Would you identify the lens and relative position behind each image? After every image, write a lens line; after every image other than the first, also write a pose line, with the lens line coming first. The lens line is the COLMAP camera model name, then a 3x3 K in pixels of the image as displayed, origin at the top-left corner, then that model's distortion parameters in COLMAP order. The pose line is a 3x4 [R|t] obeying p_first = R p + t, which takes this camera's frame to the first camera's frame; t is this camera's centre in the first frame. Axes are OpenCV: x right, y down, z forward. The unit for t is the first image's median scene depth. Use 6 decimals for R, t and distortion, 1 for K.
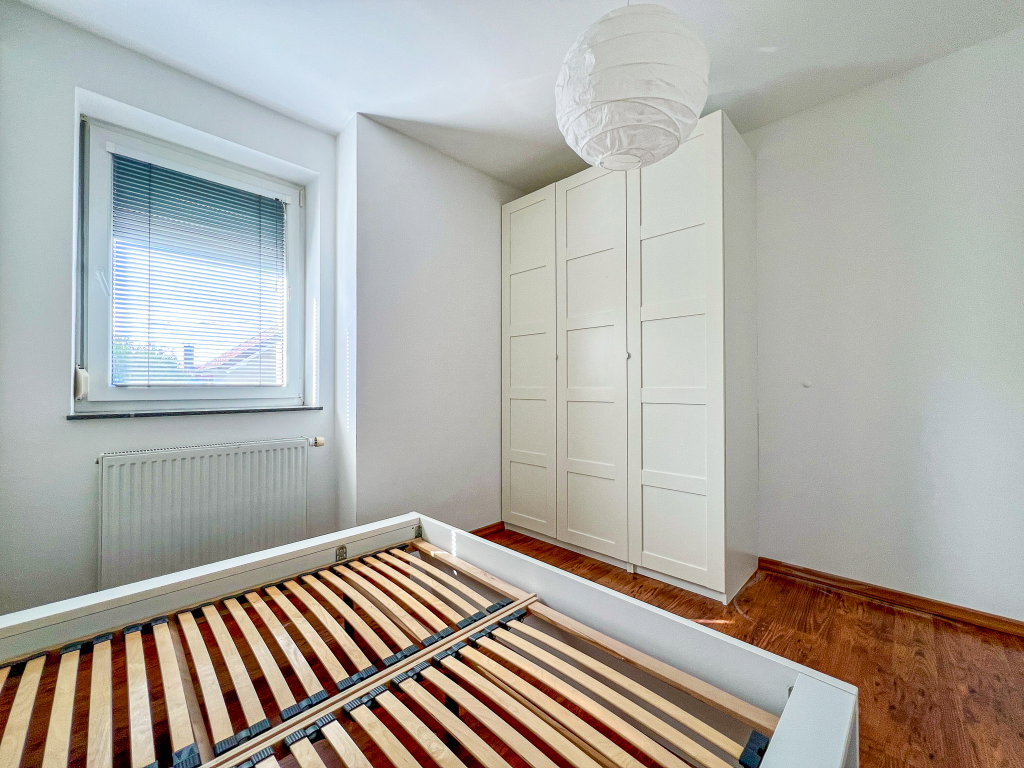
lens RADIAL K [[407.8, 0, 510.2], [0, 407.8, 380.8], [0, 0, 1]] dist [-0.001359, -0.000256]
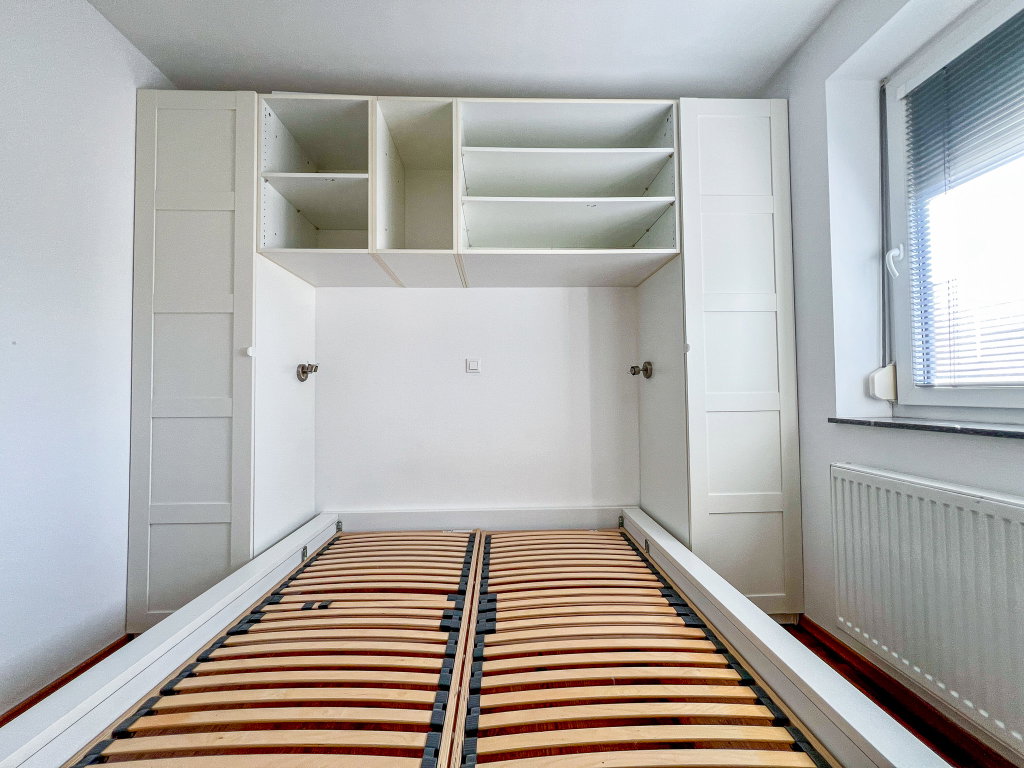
lens RADIAL K [[407.8, 0, 510.2], [0, 407.8, 380.8], [0, 0, 1]] dist [-0.001359, -0.000256]
pose [[-0.687454, -0.006459, -0.726199, 0.140336], [0.031735, 0.998738, -0.038925, 0.008665], [0.725534, -0.049805, -0.686382, 0.954810]]
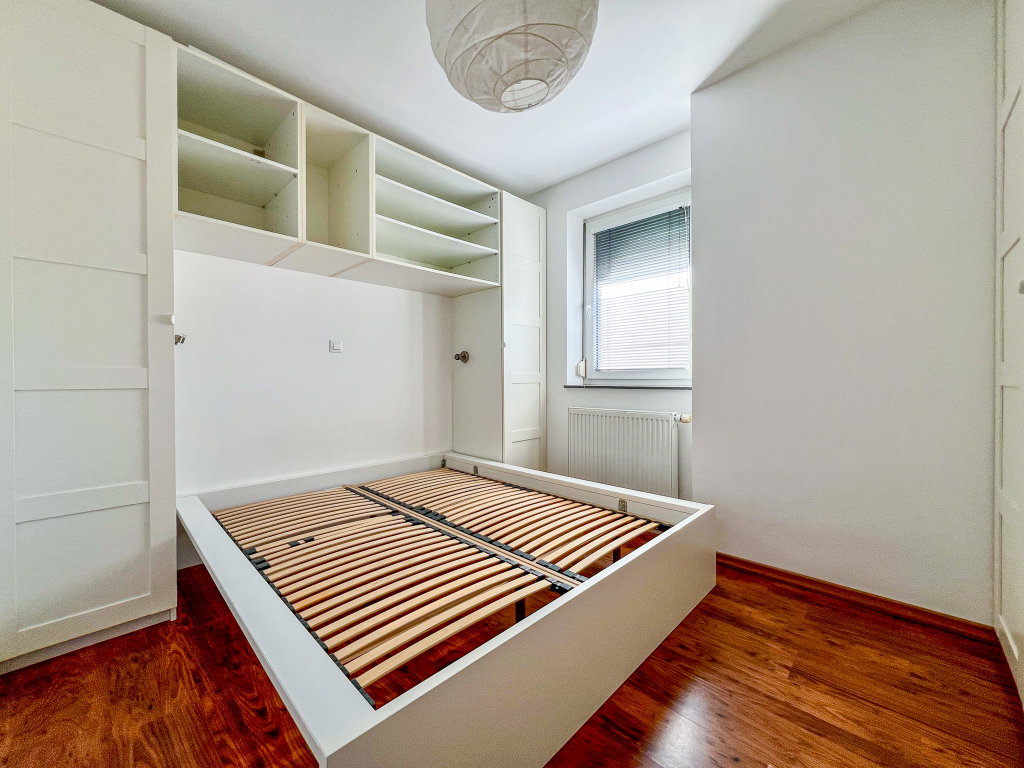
lens RADIAL K [[407.8, 0, 510.2], [0, 407.8, 380.8], [0, 0, 1]] dist [-0.001359, -0.000256]
pose [[0.005161, 0.016026, -0.999858, 0.742088], [0.024052, 0.999580, 0.016146, 0.022137], [0.999697, -0.024132, 0.004773, 0.622982]]
